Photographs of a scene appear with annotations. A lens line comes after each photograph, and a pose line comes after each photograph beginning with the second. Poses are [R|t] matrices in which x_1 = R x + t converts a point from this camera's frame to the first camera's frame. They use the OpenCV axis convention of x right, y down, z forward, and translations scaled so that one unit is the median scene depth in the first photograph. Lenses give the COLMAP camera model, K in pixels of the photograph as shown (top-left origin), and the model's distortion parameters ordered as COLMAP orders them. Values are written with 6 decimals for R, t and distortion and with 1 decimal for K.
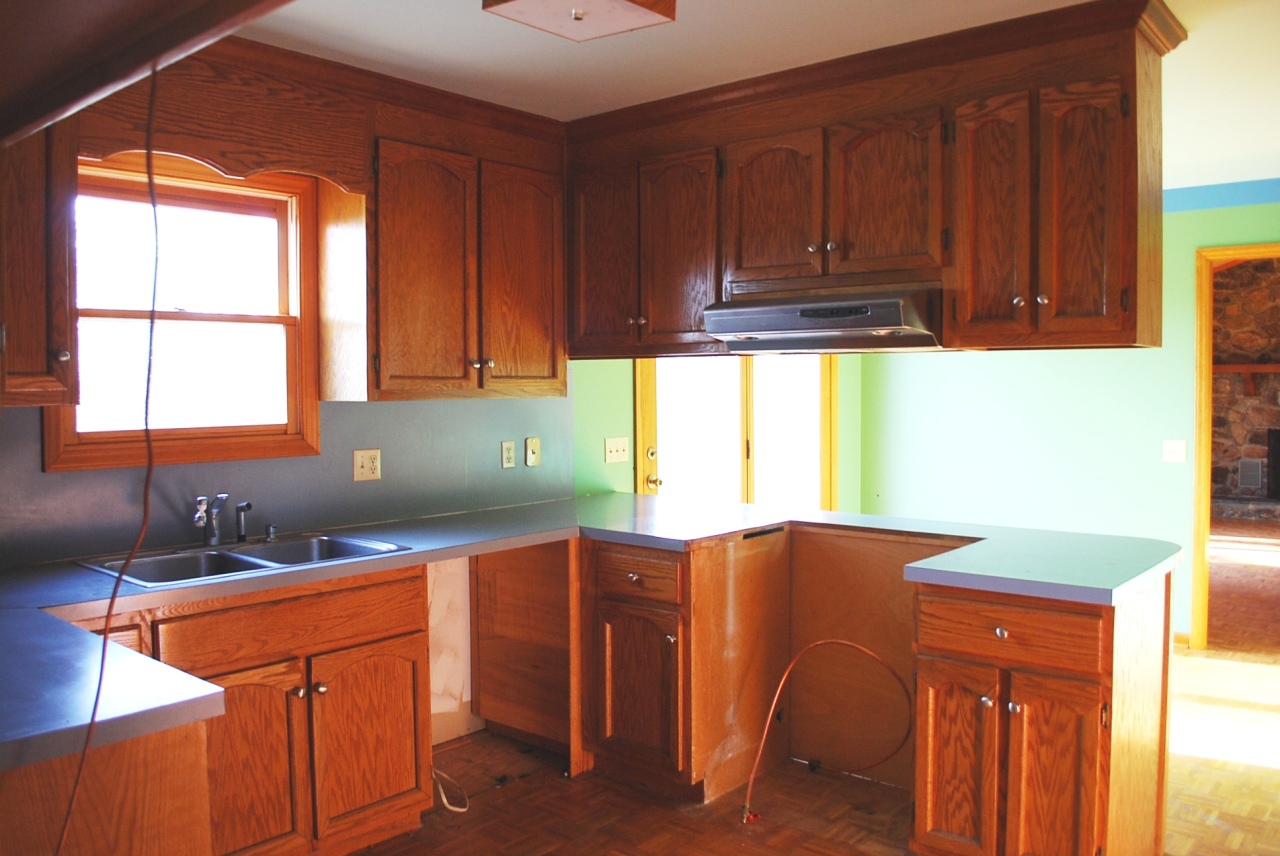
lens RADIAL K [[1009.8, 0, 637.2], [0, 1009.8, 424.4], [0, 0, 1]] dist [-0.070369, -0.005608]
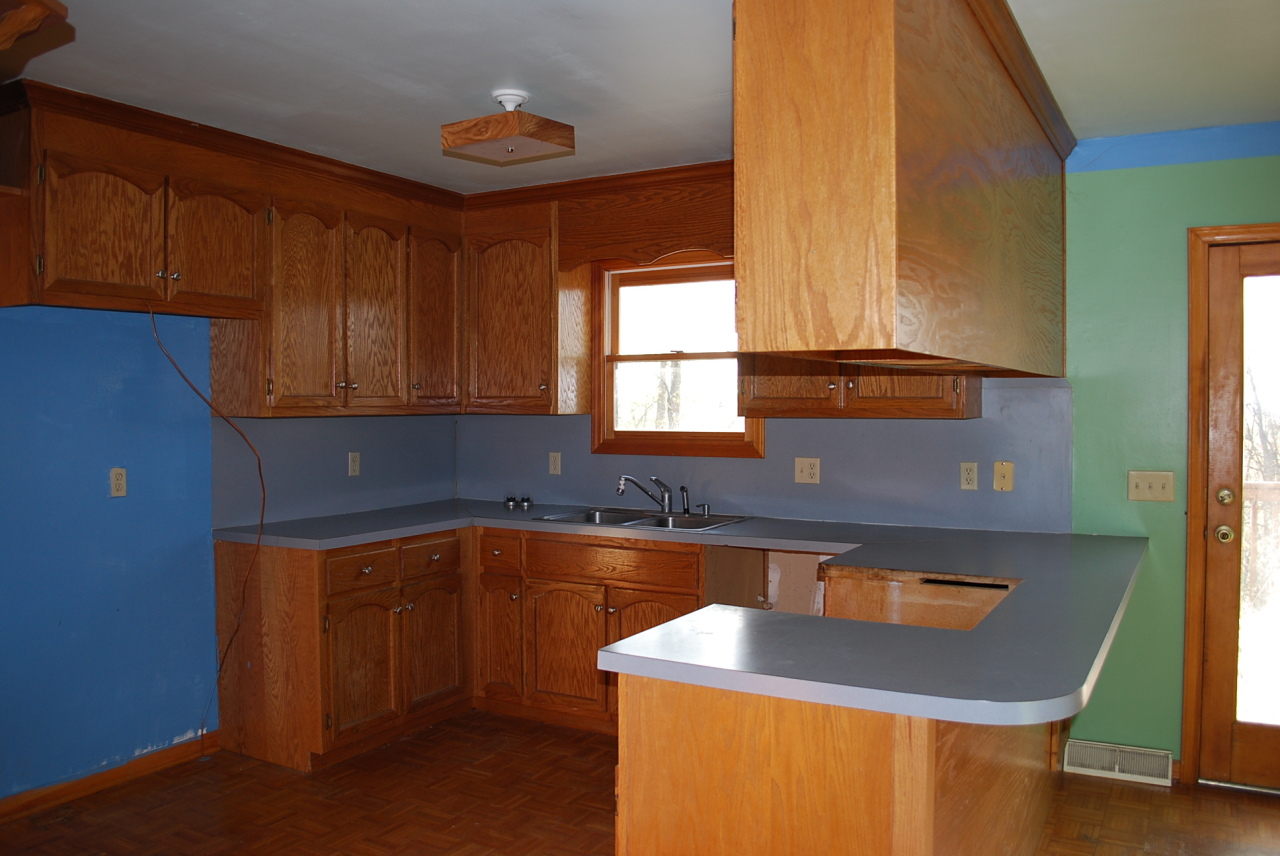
lens RADIAL K [[1009.8, 0, 636.3], [0, 1009.8, 426.0], [0, 0, 1]] dist [-0.070369, -0.005608]
pose [[0.184529, 0.025931, -0.982485, 0.955824], [-0.039904, 0.999025, 0.018873, -0.029675], [0.982017, 0.035723, 0.185384, 0.629979]]
